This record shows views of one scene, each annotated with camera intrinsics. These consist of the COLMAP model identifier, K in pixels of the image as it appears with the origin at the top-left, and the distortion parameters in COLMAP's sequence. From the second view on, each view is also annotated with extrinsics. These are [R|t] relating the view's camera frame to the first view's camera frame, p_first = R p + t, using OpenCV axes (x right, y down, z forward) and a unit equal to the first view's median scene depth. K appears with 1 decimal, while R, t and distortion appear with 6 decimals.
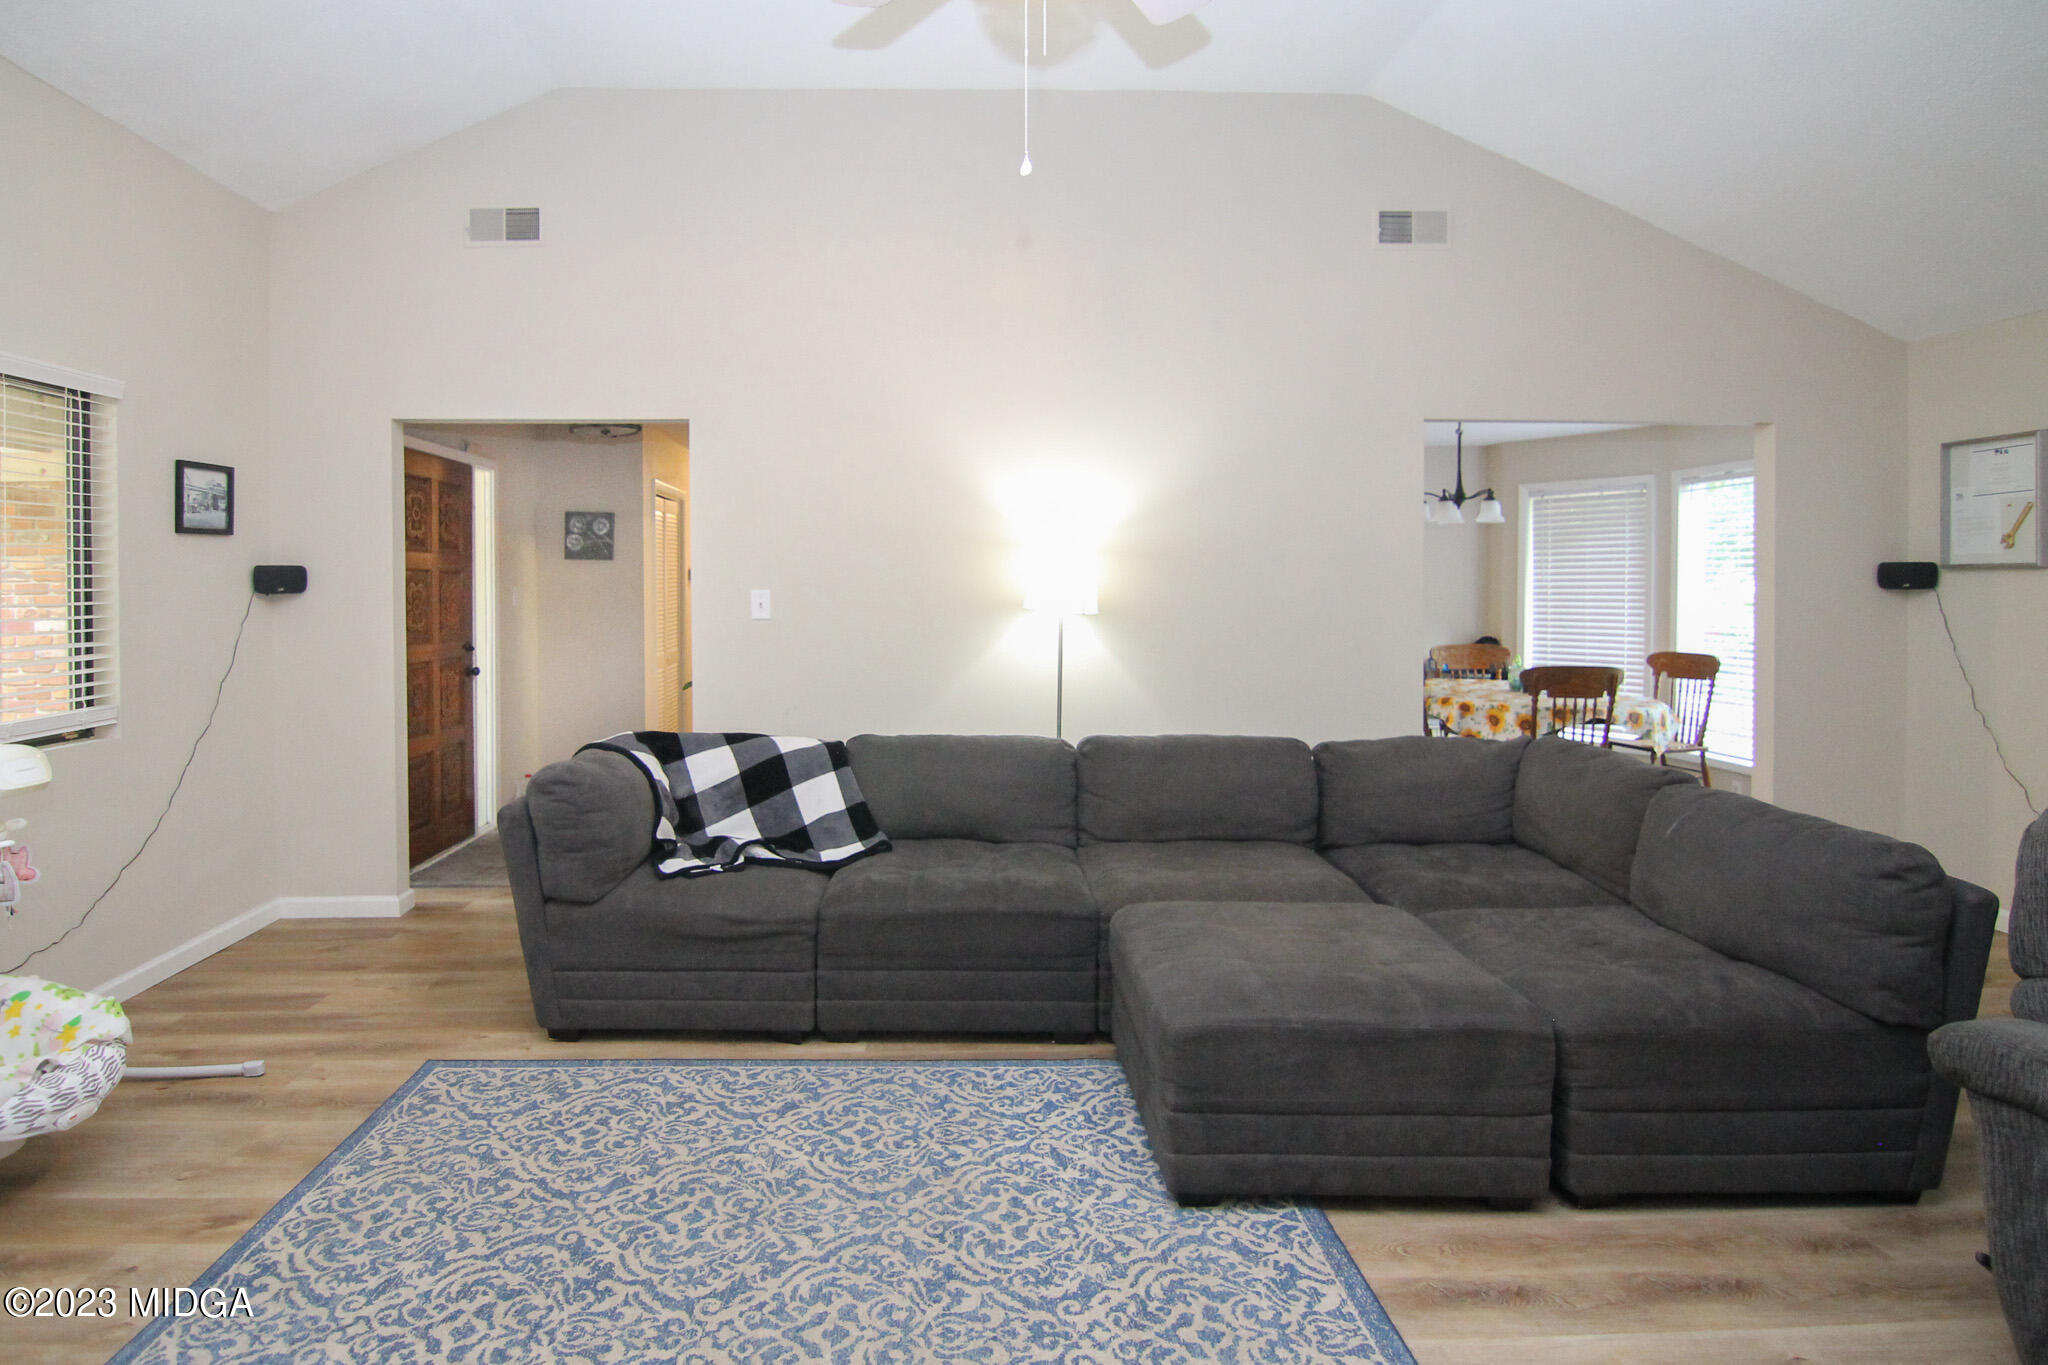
lens RADIAL K [[1096.2, 0, 985.3], [0, 1096.2, 635.5], [0, 0, 1]] dist [-0.010595, -0.006317]
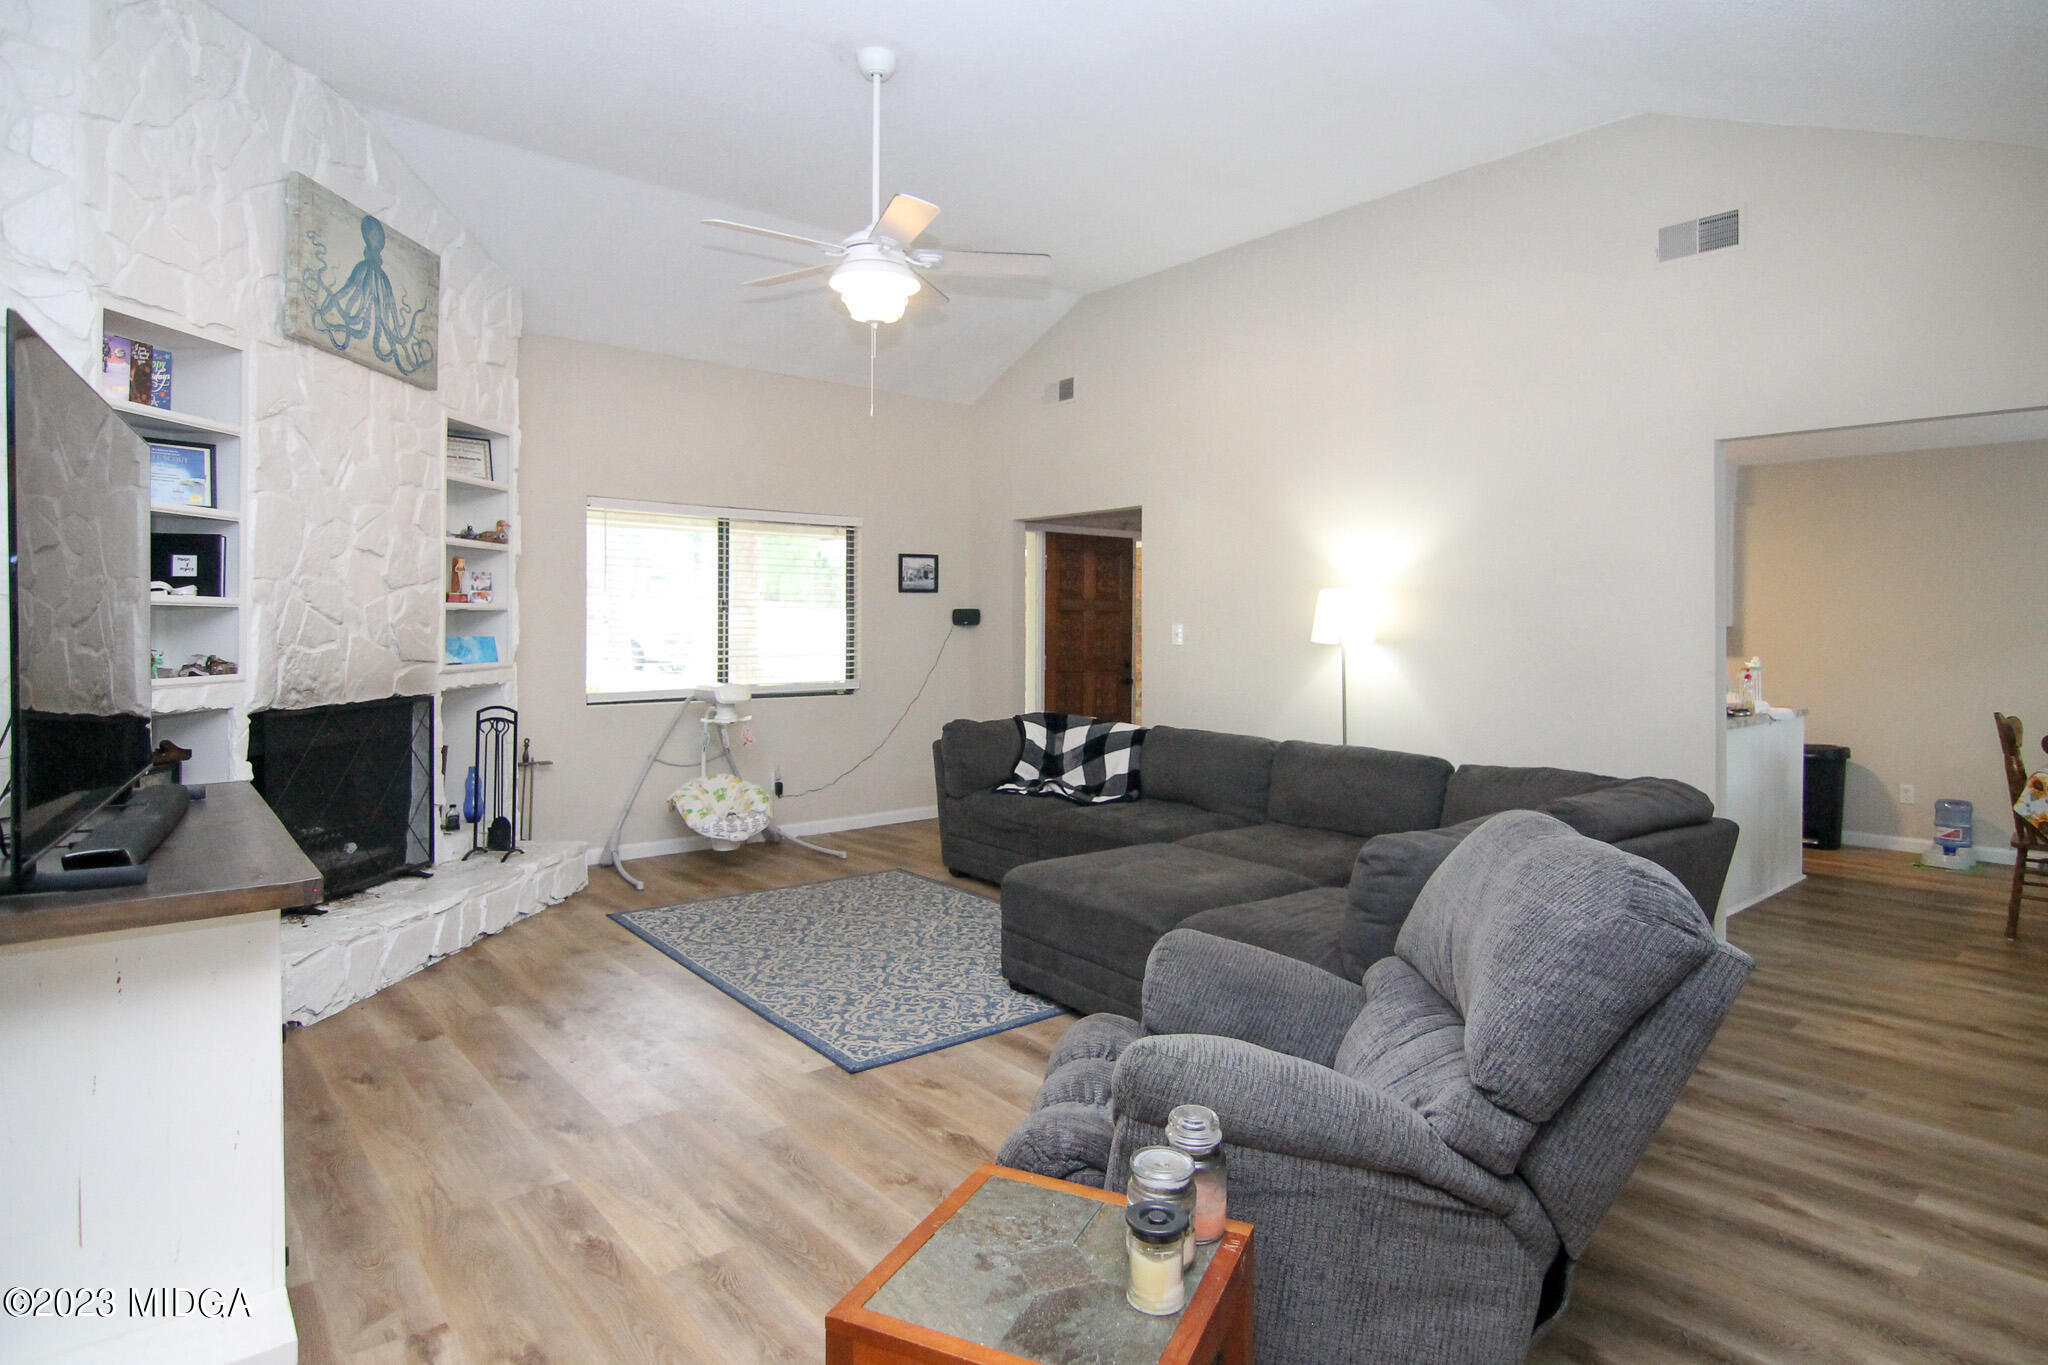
lens RADIAL K [[1096.2, 0, 1029.5], [0, 1096.2, 677.1], [0, 0, 1]] dist [-0.010595, -0.006317]
pose [[0.629739, 0.041008, -0.775724, 1.032436], [-0.039664, 0.999000, 0.020612, 0.006592], [0.775794, 0.017788, 0.630736, -0.033189]]
